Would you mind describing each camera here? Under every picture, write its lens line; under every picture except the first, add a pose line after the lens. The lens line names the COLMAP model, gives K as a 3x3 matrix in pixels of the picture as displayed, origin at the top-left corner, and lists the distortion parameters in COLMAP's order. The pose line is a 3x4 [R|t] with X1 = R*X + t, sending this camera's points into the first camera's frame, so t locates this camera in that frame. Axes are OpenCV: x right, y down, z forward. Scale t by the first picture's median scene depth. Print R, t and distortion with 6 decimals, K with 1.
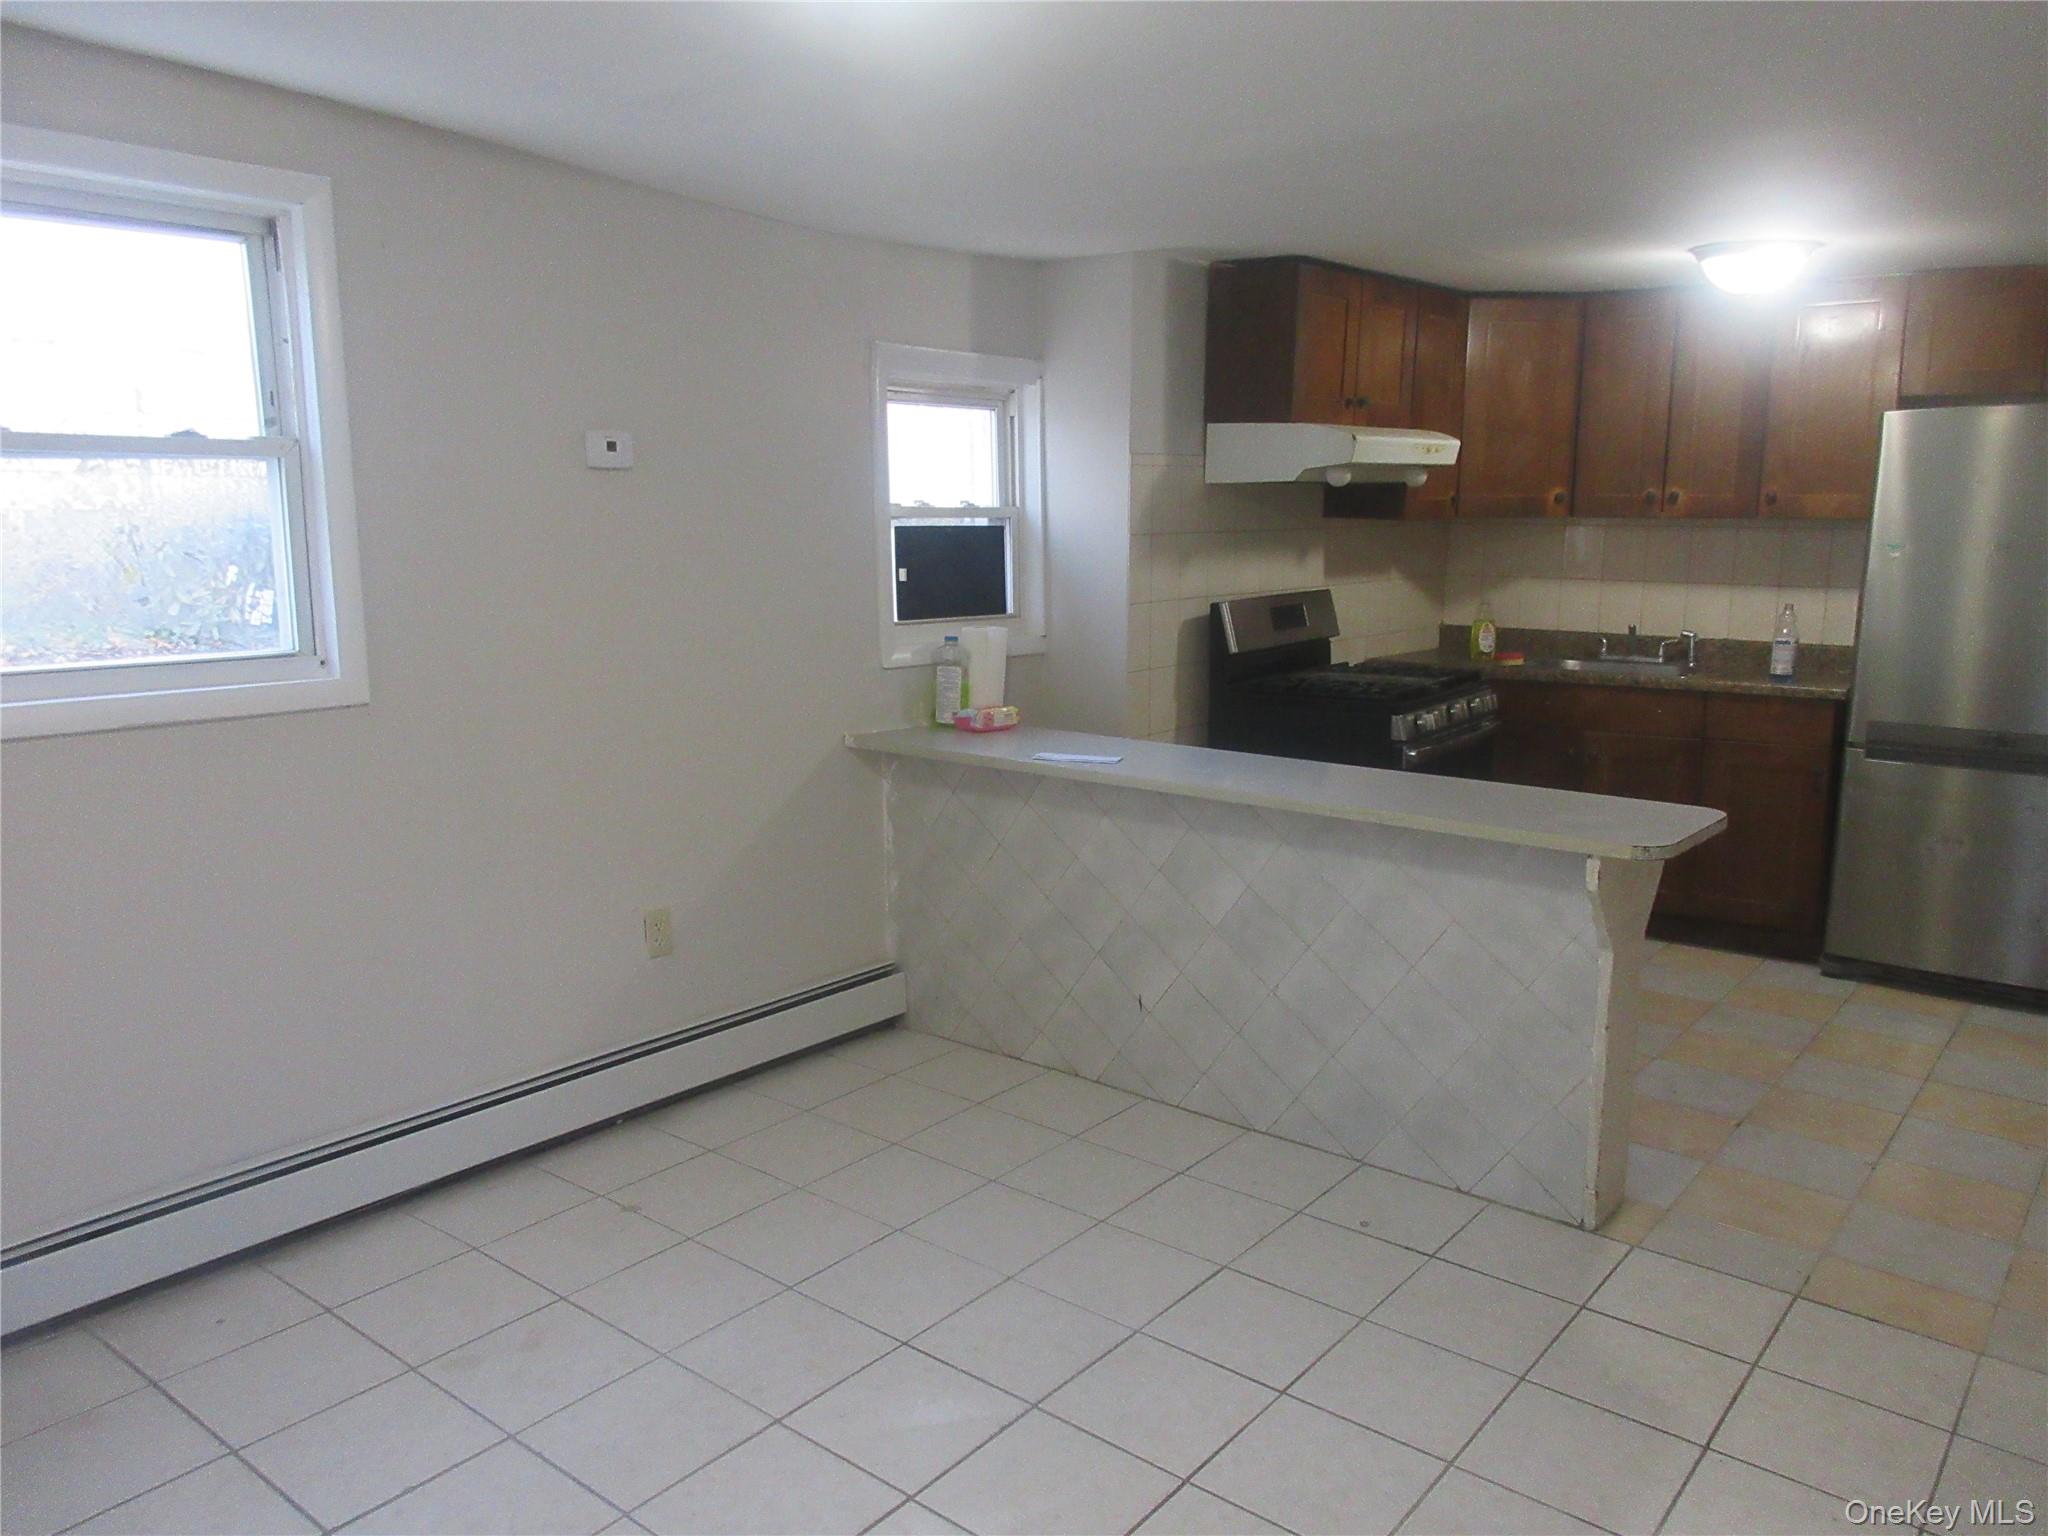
lens RADIAL K [[1511.1, 0, 1026.0], [0, 1511.1, 773.0], [0, 0, 1]] dist [0.003257, -0.001001]
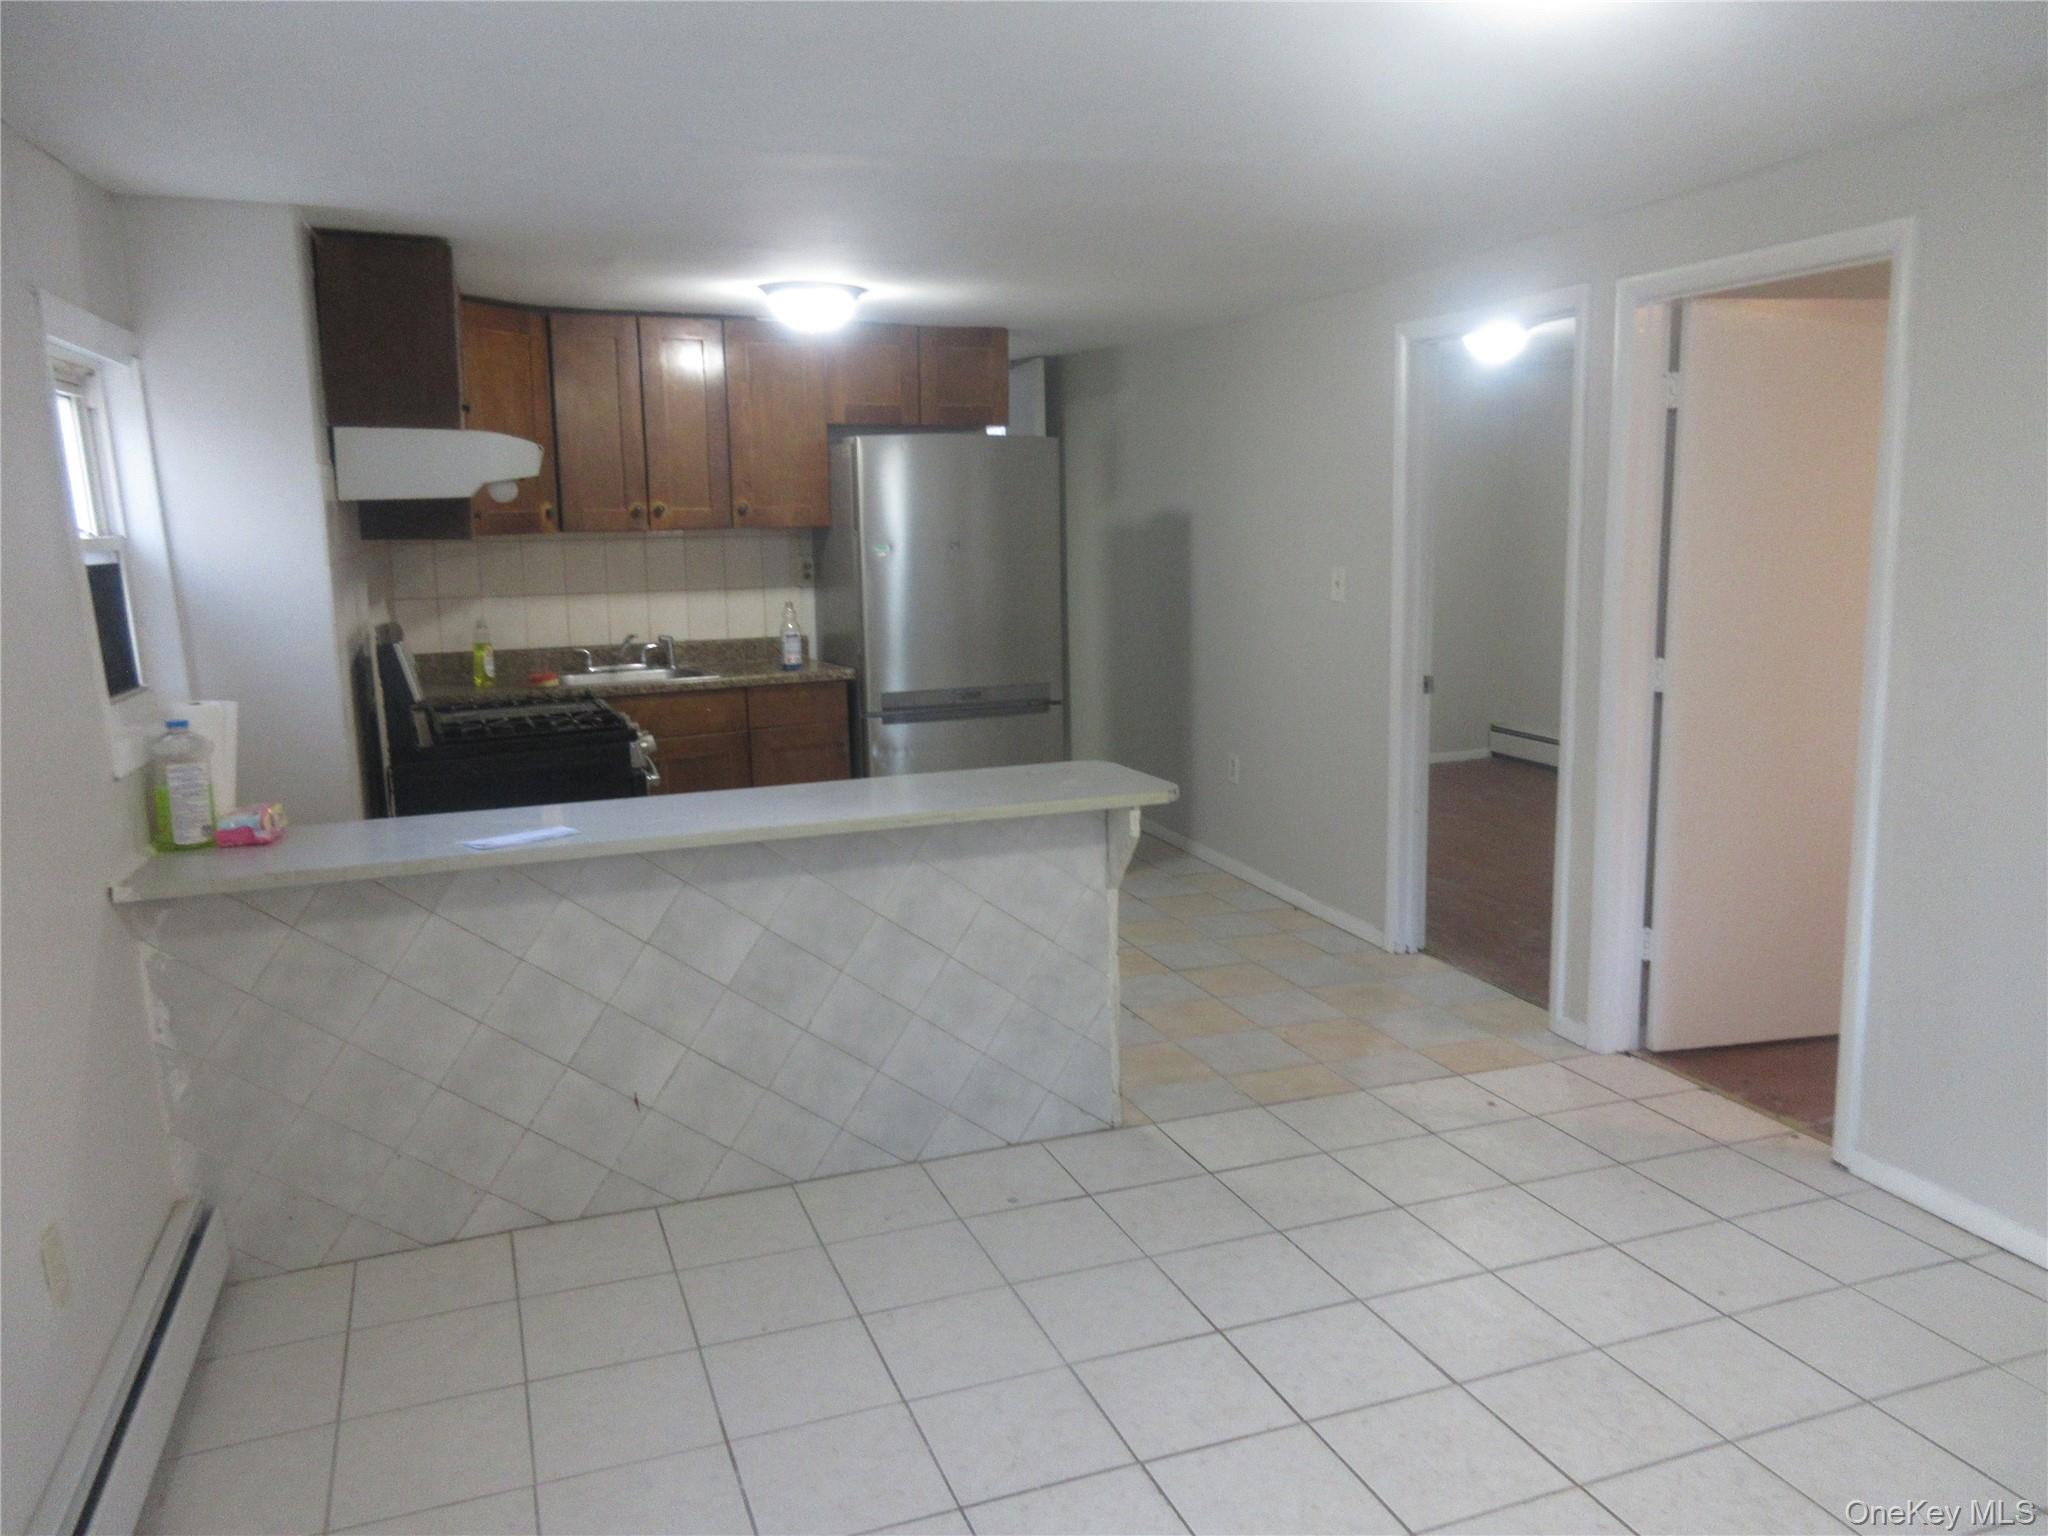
lens RADIAL K [[1511.1, 0, 1027.0], [0, 1511.1, 770.1], [0, 0, 1]] dist [0.003257, -0.001001]
pose [[0.508563, -0.160067, 0.846016, -0.445158], [0.172597, 0.981576, 0.081963, -0.057020], [-0.843549, 0.104337, 0.526820, 0.299655]]
